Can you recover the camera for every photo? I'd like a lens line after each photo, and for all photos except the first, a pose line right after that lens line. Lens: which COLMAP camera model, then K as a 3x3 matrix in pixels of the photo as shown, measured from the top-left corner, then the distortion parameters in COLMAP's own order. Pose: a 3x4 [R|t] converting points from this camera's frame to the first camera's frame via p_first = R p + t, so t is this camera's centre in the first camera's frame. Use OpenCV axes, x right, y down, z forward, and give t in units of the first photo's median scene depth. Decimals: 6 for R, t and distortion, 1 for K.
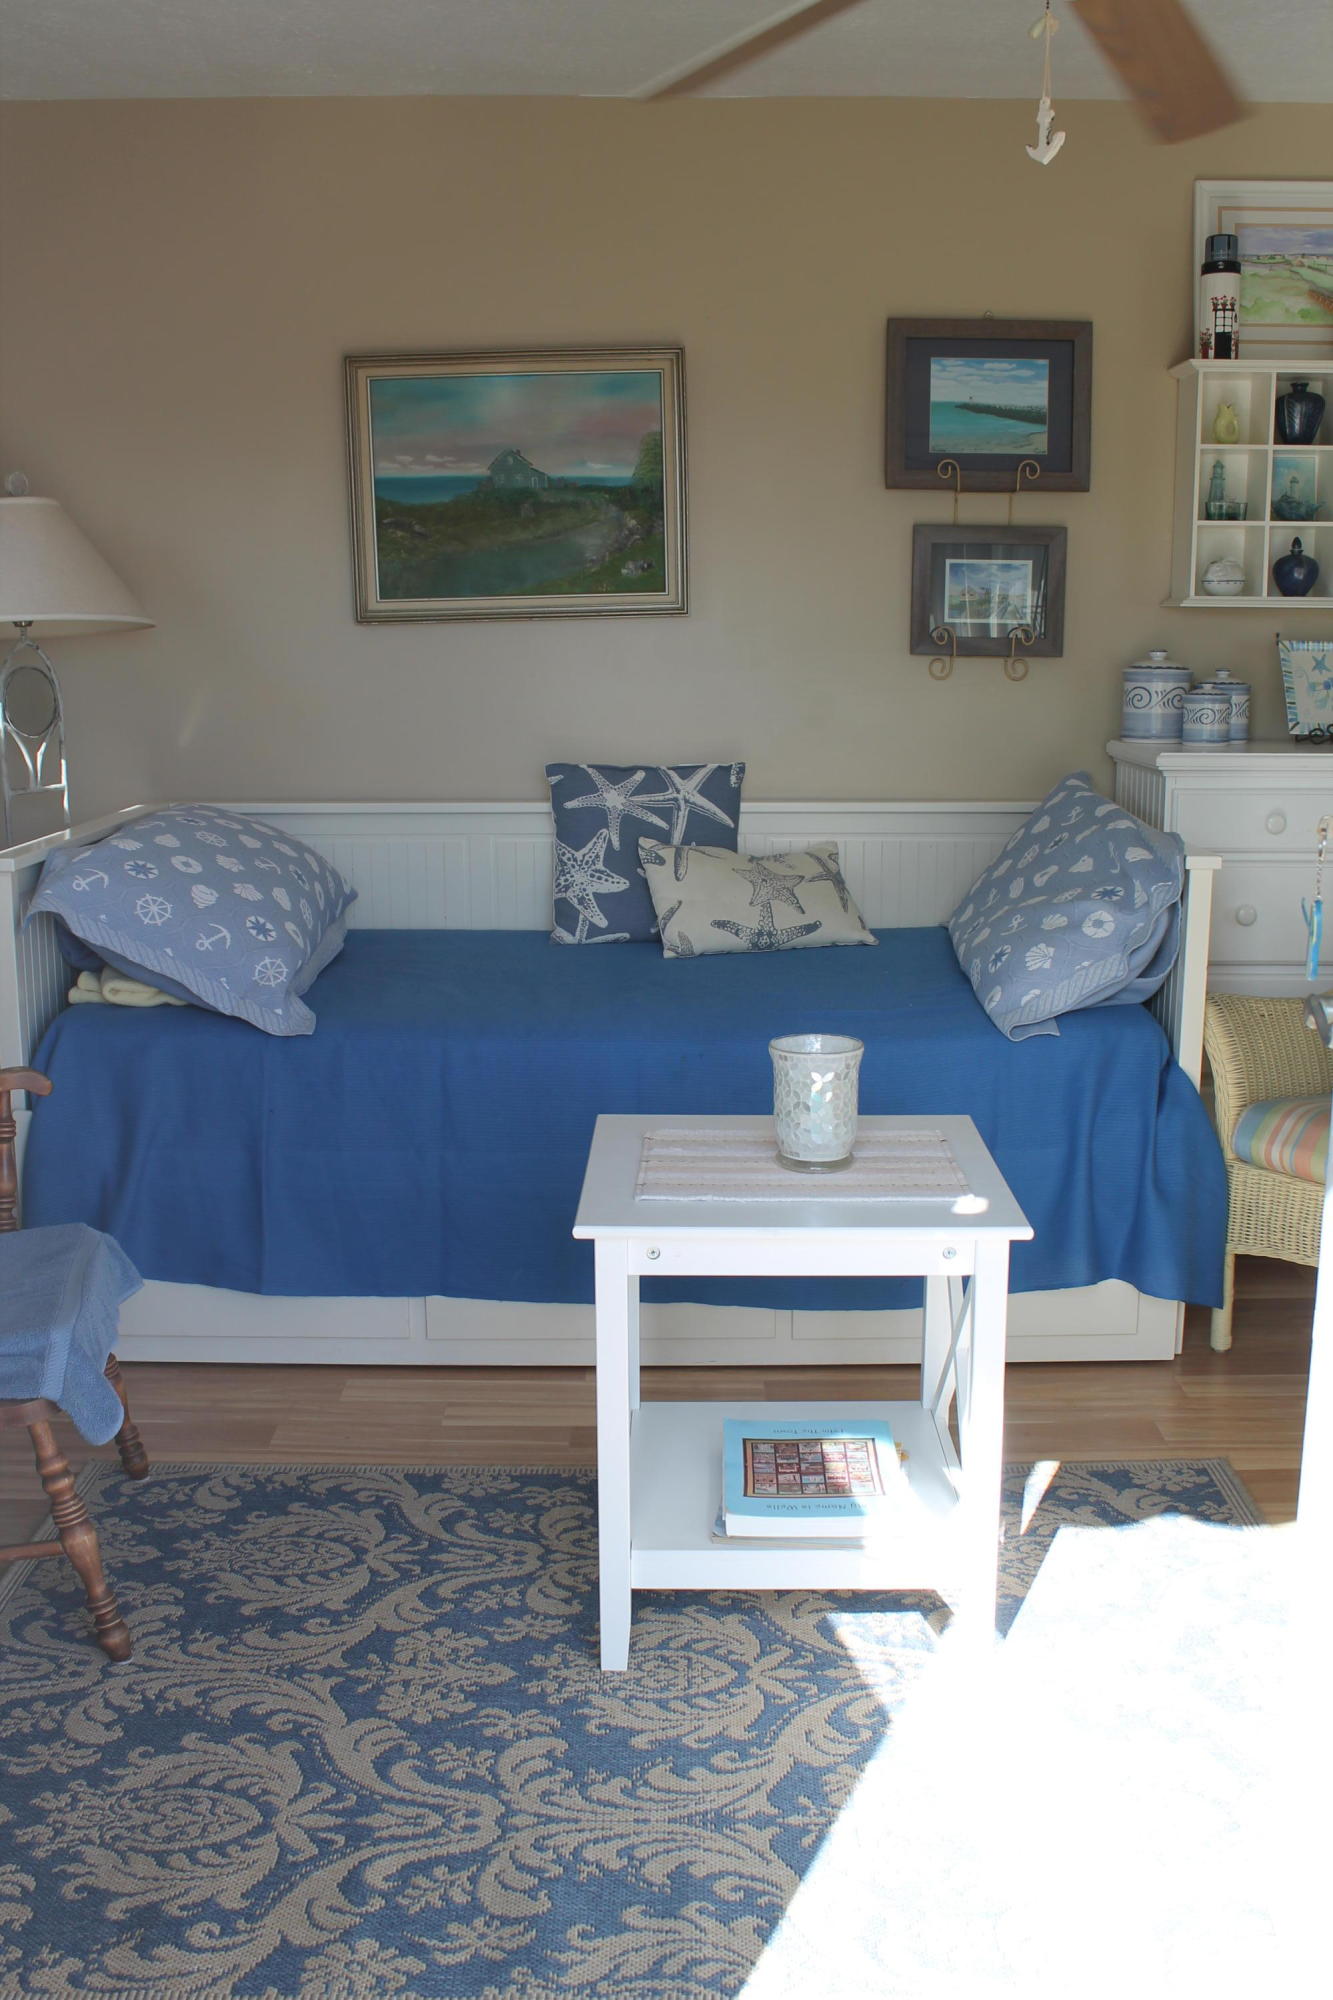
lens RADIAL K [[1959.9, 0, 674.8], [0, 1959.9, 994.1], [0, 0, 1]] dist [-0.065498, 0.000000]
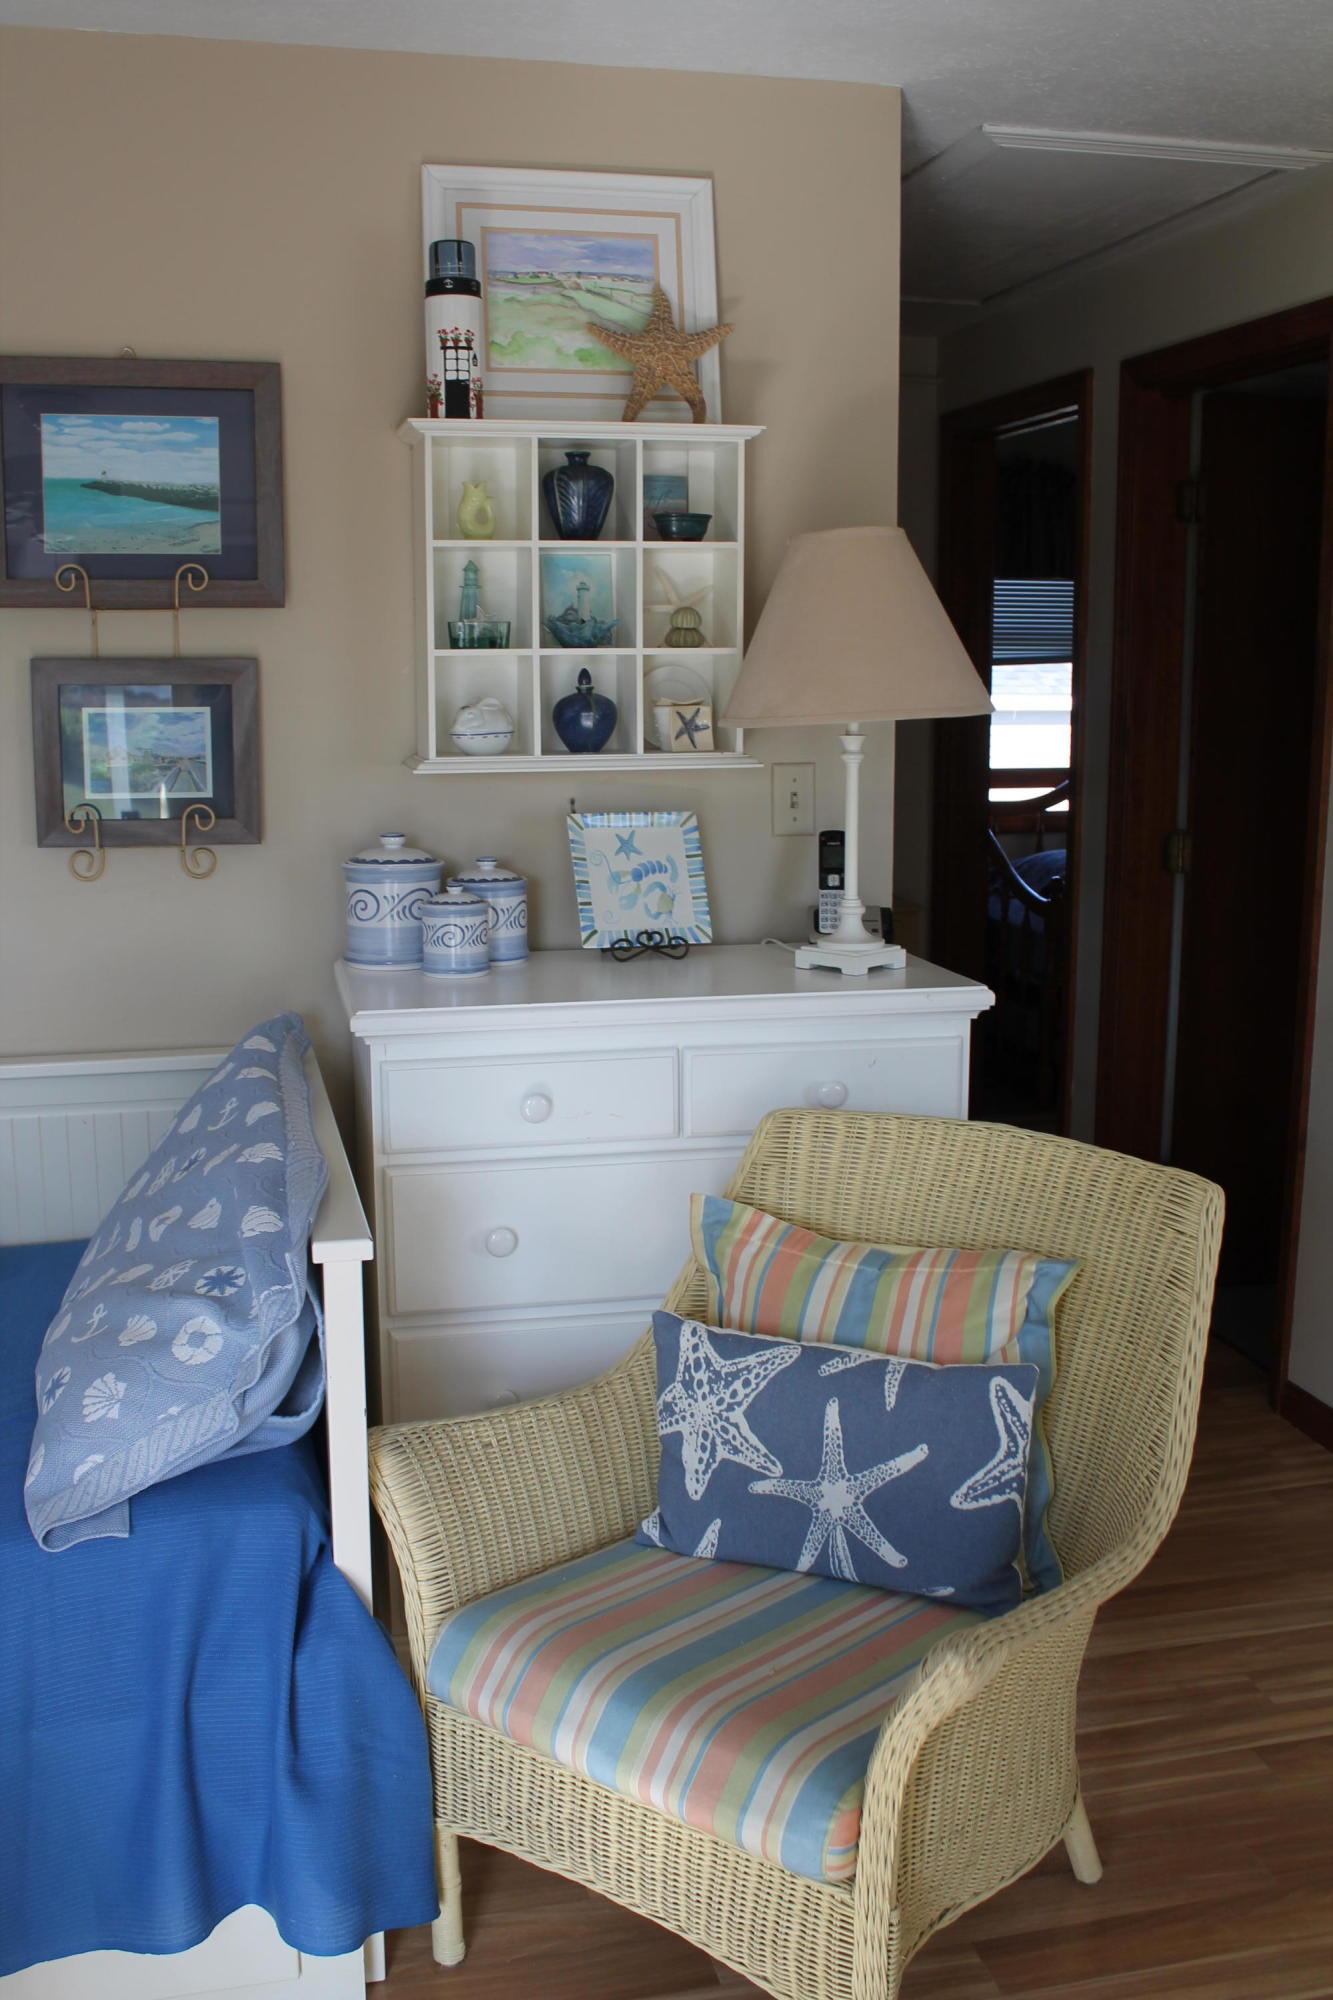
lens RADIAL K [[1959.9, 0, 651.1], [0, 1959.9, 996.0], [0, 0, 1]] dist [-0.065498, 0.000000]
pose [[0.976257, -0.041091, 0.212684, 0.188733], [0.044948, 0.998900, -0.013328, -0.106181], [-0.211903, 0.022571, 0.977030, 0.300225]]
